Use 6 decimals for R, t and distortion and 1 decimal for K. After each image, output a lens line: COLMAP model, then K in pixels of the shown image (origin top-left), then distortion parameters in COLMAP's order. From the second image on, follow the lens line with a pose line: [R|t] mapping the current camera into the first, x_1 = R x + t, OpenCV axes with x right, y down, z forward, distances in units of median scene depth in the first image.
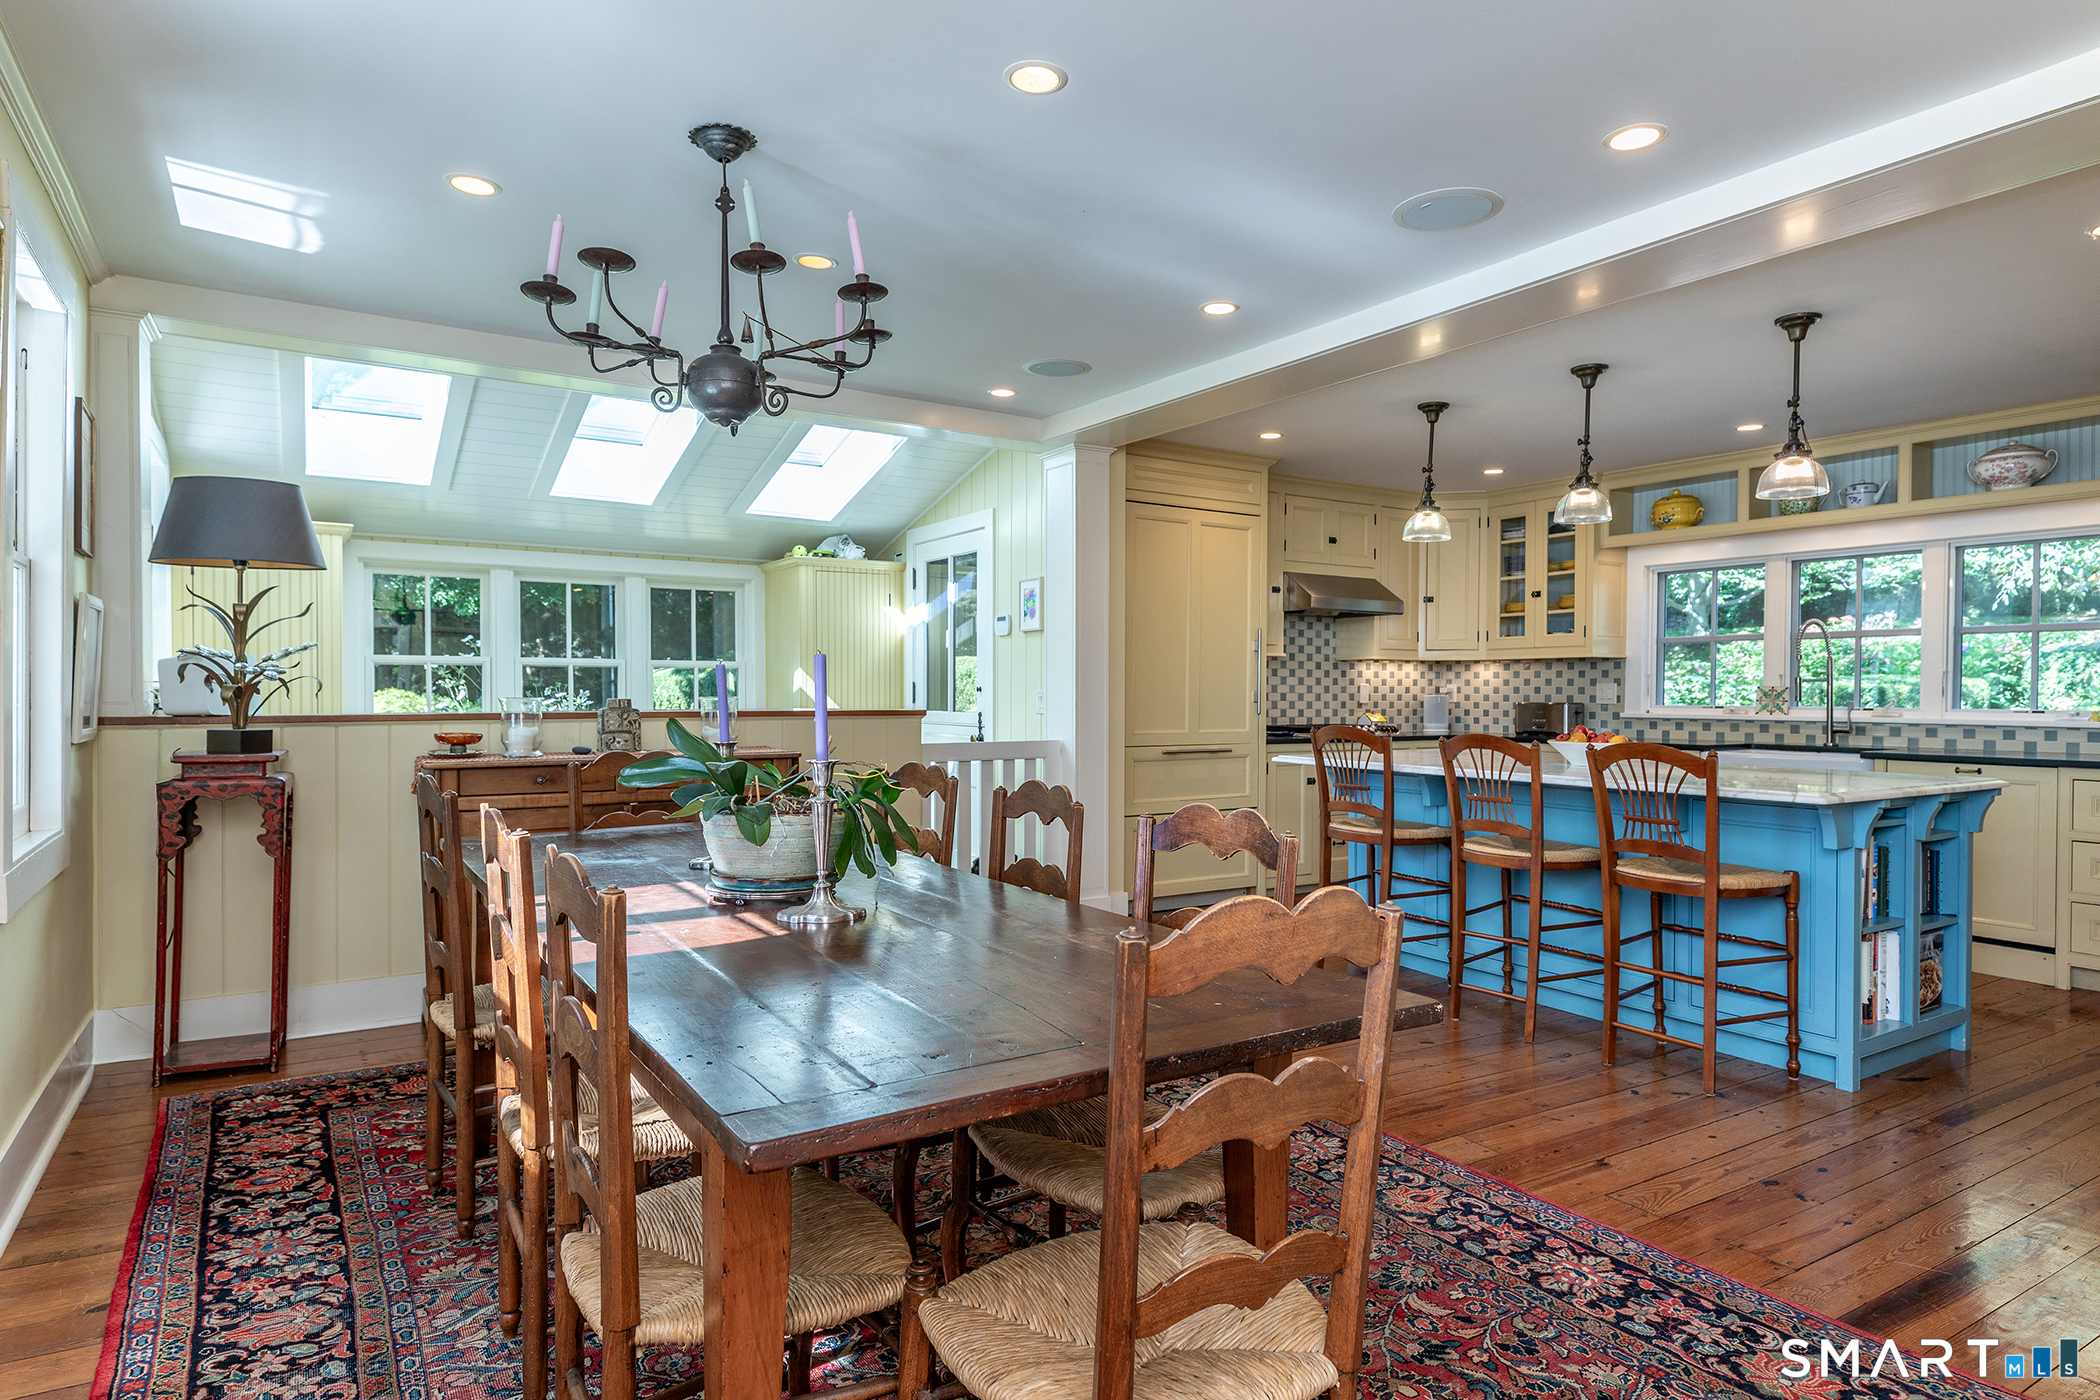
lens RADIAL K [[1209.9, 0, 1048.1], [0, 1209.9, 701.4], [0, 0, 1]] dist [0.004477, 0.000301]
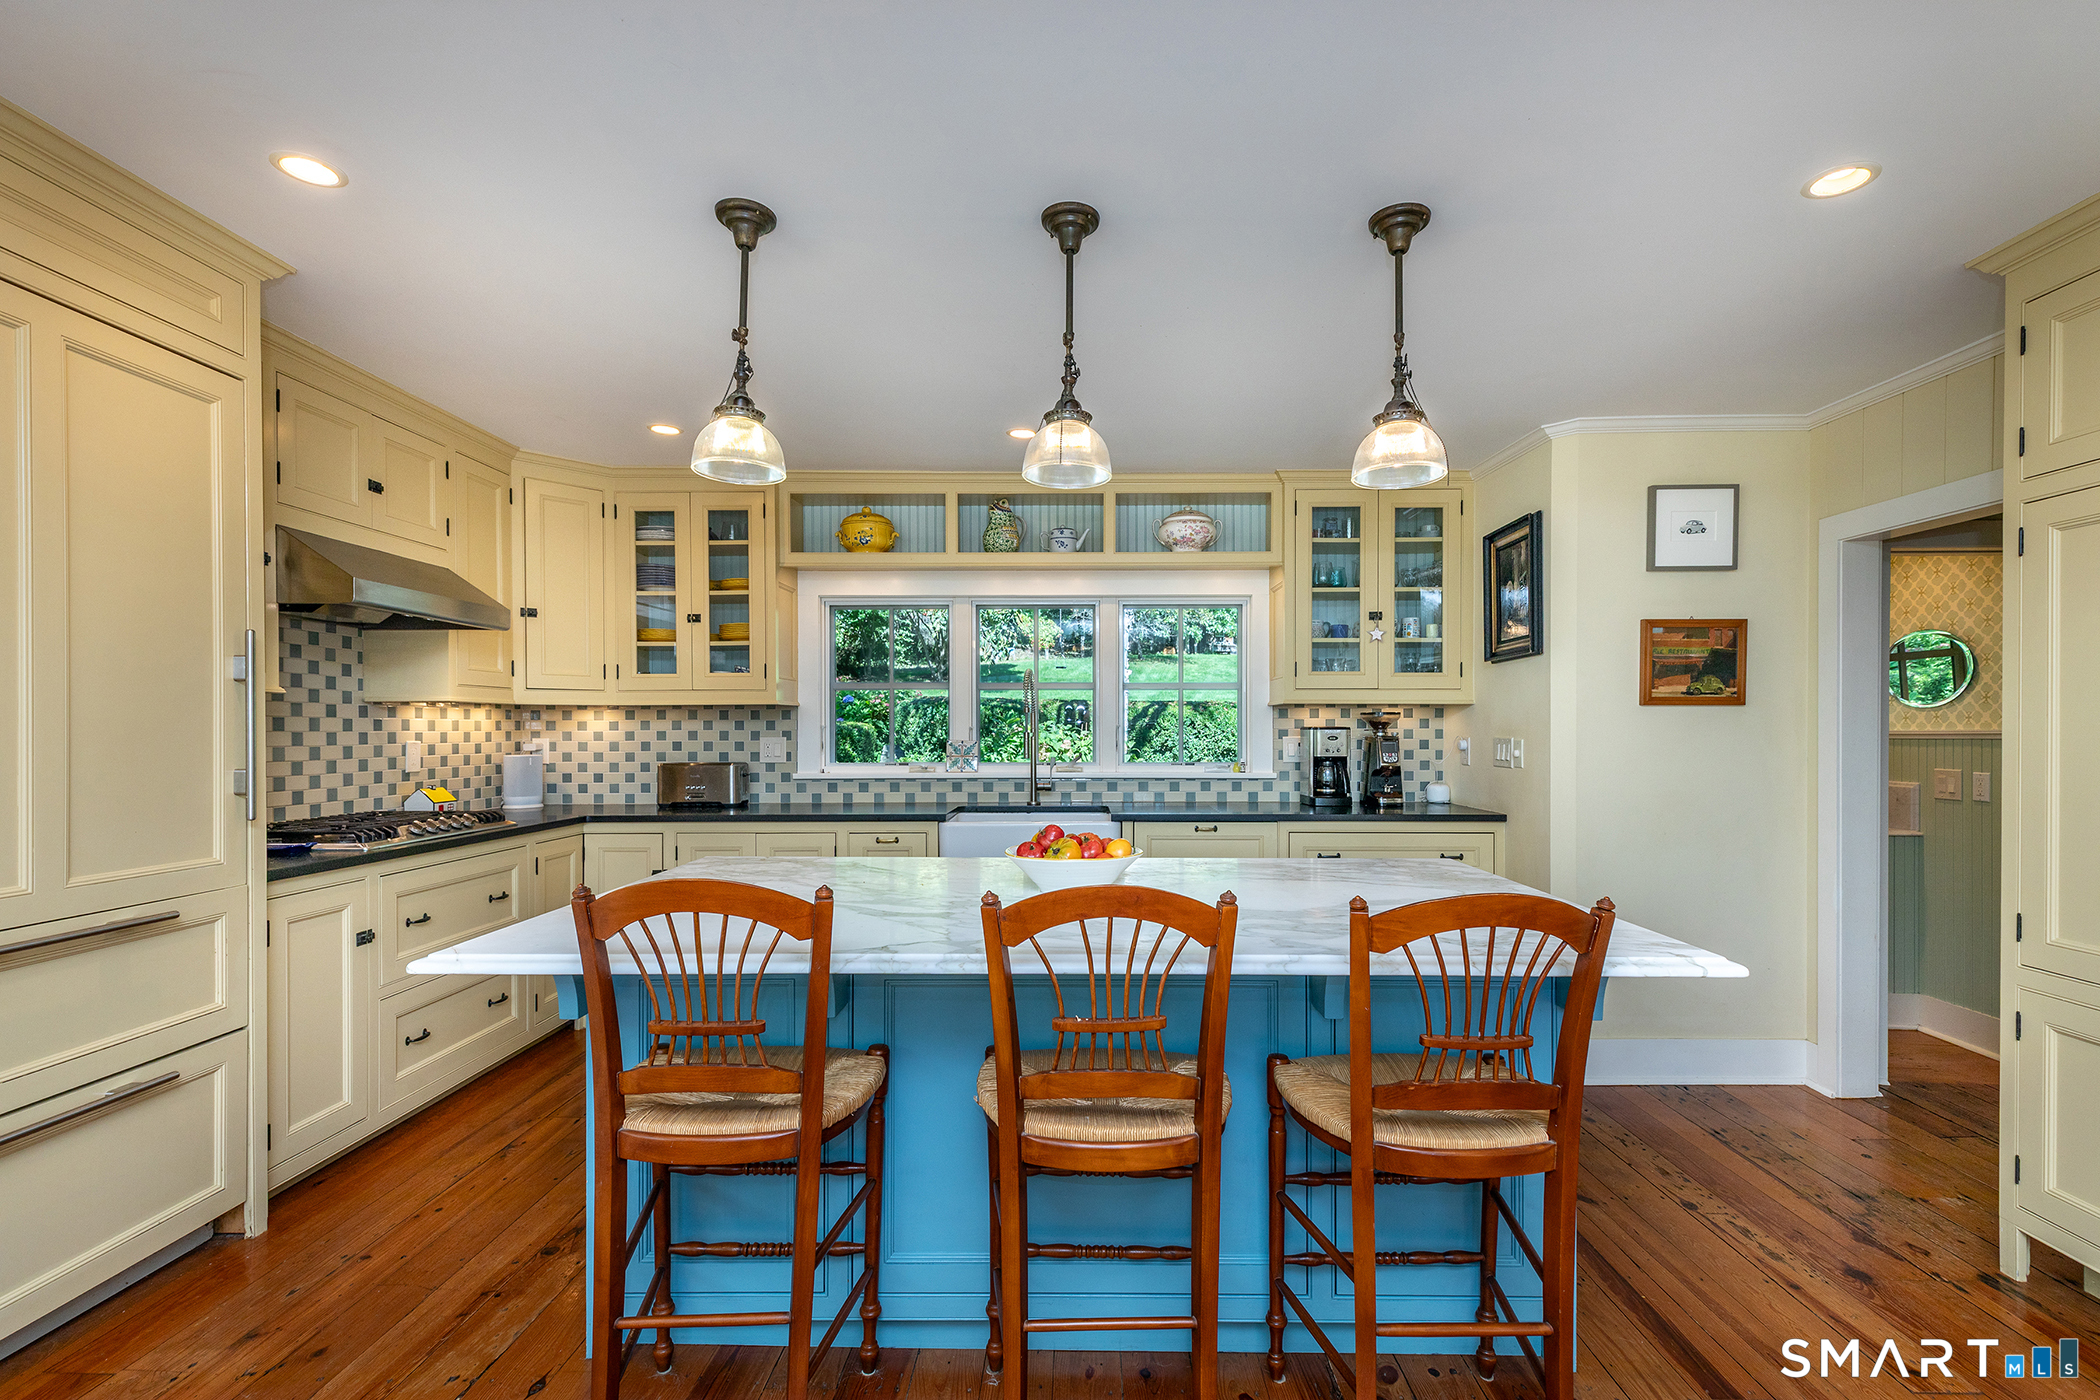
lens RADIAL K [[936.2, 0, 1044.2], [0, 936.2, 730.7], [0, 0, 1]] dist [0.019432, -0.001985]
pose [[0.542131, -0.006418, 0.840270, 0.033368], [0.010870, 0.999941, 0.000625, -0.016699], [-0.840224, 0.008796, 0.542168, 0.481480]]
